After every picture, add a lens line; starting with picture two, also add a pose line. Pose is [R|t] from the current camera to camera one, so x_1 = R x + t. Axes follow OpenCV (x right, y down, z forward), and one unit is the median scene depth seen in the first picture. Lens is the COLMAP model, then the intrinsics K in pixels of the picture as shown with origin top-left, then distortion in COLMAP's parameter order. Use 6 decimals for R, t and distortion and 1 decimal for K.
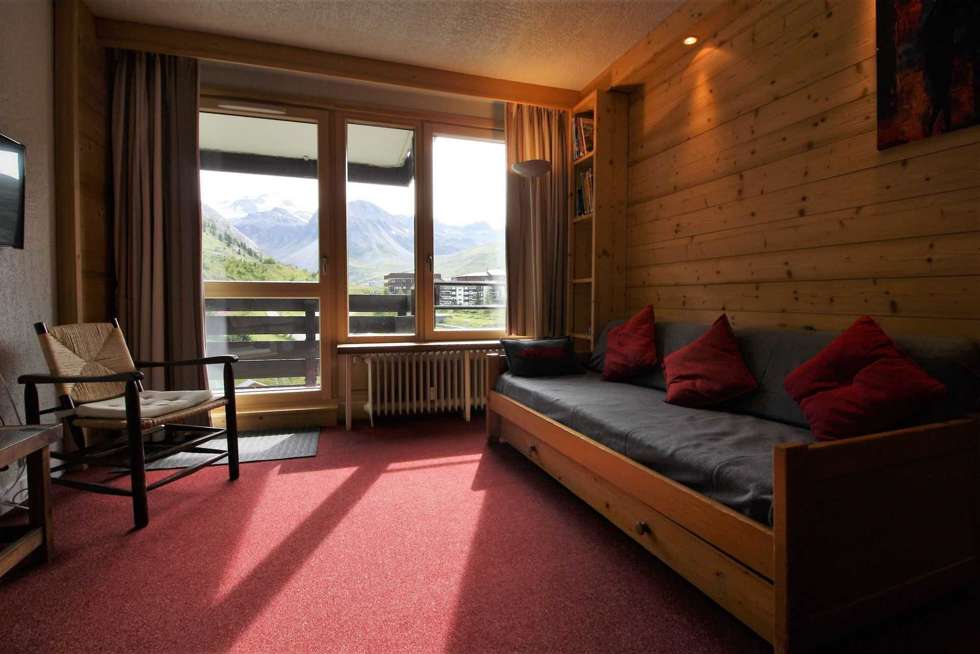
lens RADIAL K [[475.9, 0, 493.3], [0, 475.9, 319.3], [0, 0, 1]] dist [-0.000567, -0.014338]
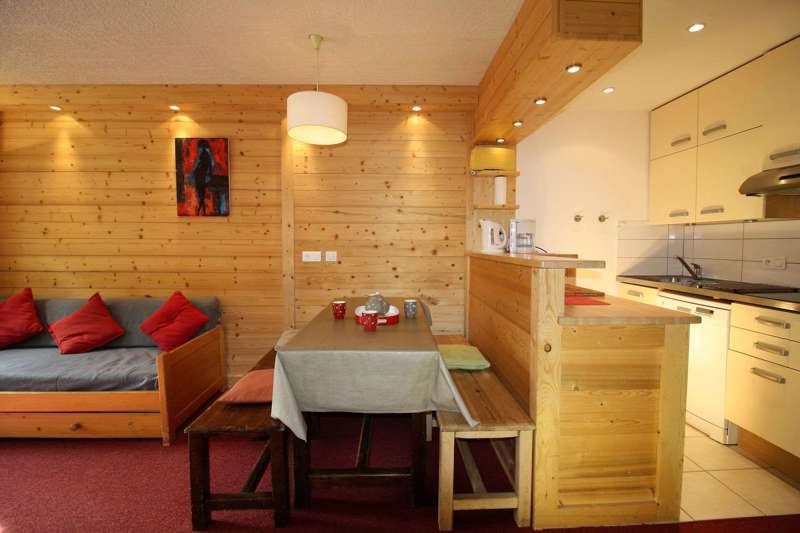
lens RADIAL K [[372.1, 0, 400.8], [0, 372.1, 259.7], [0, 0, 1]] dist [-0.000045, -0.012117]
pose [[0.288061, -0.037857, 0.956864, -0.390701], [0.035305, 0.998959, 0.028894, -0.110540], [-0.956961, 0.025459, 0.289097, -0.353416]]
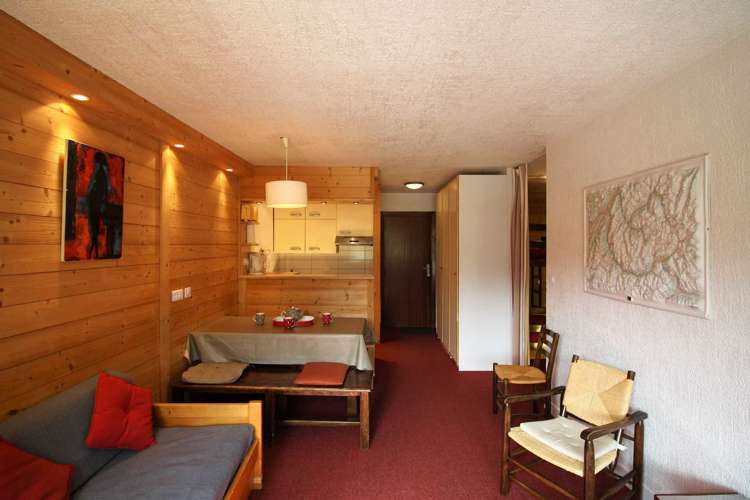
lens RADIAL K [[364.2, 0, 377.5], [0, 364.2, 244.1], [0, 0, 1]] dist [-0.000567, -0.014338]
pose [[-0.951210, -0.004141, 0.308517, -0.279710], [0.008506, 0.999178, 0.039638, -0.299383], [-0.308427, 0.040328, -0.950393, 1.176027]]
